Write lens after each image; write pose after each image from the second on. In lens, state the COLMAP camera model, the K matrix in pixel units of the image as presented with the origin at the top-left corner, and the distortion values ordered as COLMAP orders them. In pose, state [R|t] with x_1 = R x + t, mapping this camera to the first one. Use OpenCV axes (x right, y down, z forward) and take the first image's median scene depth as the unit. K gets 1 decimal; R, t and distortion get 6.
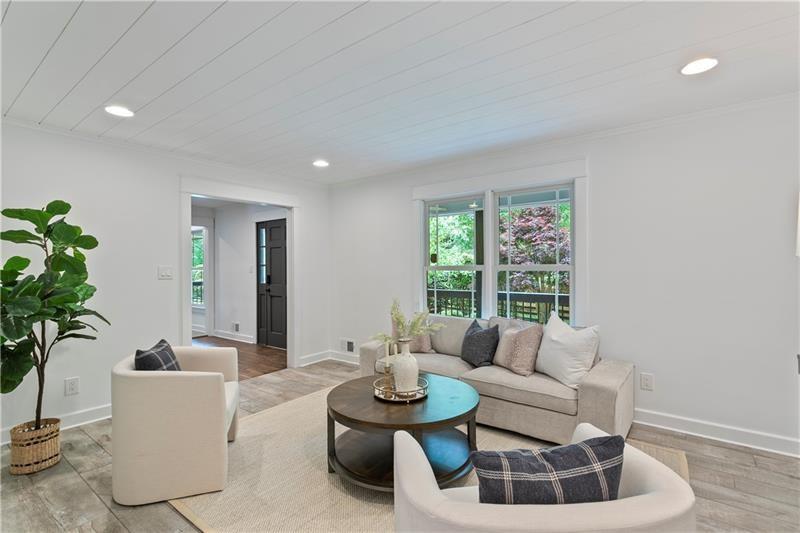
lens RADIAL K [[392.7, 0, 401.4], [0, 392.7, 269.7], [0, 0, 1]] dist [0.001978, 0.000060]
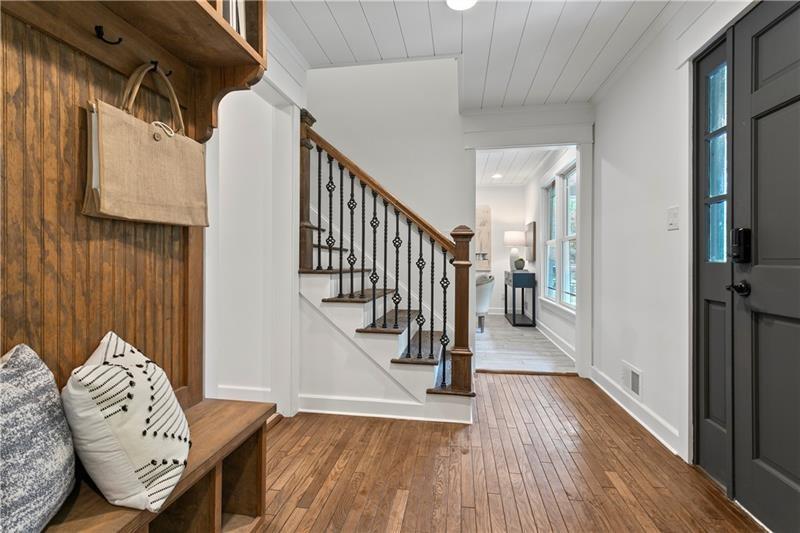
lens RADIAL K [[392.7, 0, 401.6], [0, 392.7, 262.1], [0, 0, 1]] dist [0.001978, 0.000060]
pose [[0.507587, 0.008294, -0.861561, -0.223864], [0.005144, 0.999907, 0.012657, 0.029911], [0.861585, -0.010857, 0.507497, 0.660970]]
